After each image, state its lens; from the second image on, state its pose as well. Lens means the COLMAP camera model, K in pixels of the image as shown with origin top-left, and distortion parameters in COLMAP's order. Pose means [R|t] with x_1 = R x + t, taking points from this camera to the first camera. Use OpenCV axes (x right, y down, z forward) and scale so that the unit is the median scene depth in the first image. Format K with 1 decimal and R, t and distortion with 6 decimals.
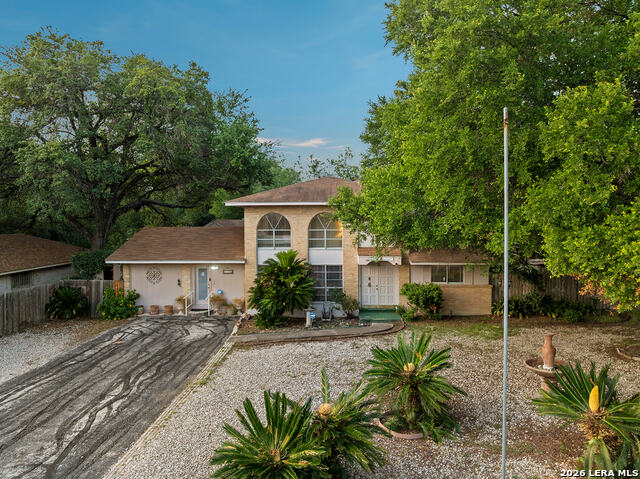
lens RADIAL K [[433.7, 0, 320.0], [0, 433.7, 239.5], [0, 0, 1]] dist [-0.005741, 0.007348]
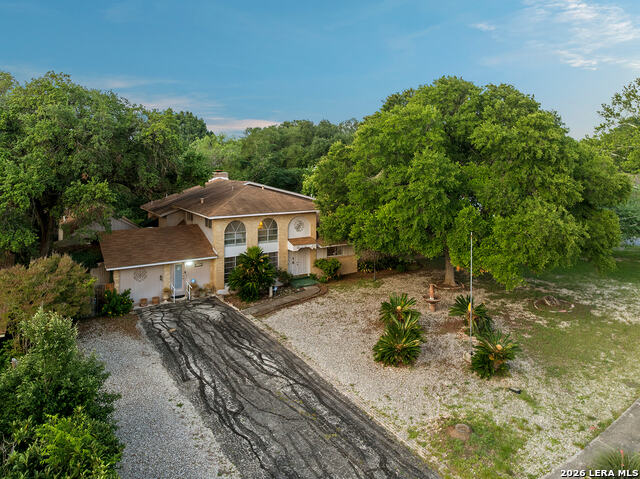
lens RADIAL K [[433.7, 0, 320.0], [0, 433.7, 239.5], [0, 0, 1]] dist [-0.005741, 0.007348]
pose [[0.822610, -0.087425, 0.561845, -0.675455], [0.010936, 0.990359, 0.138091, -0.189910], [-0.568501, -0.107451, 0.815635, -0.293429]]
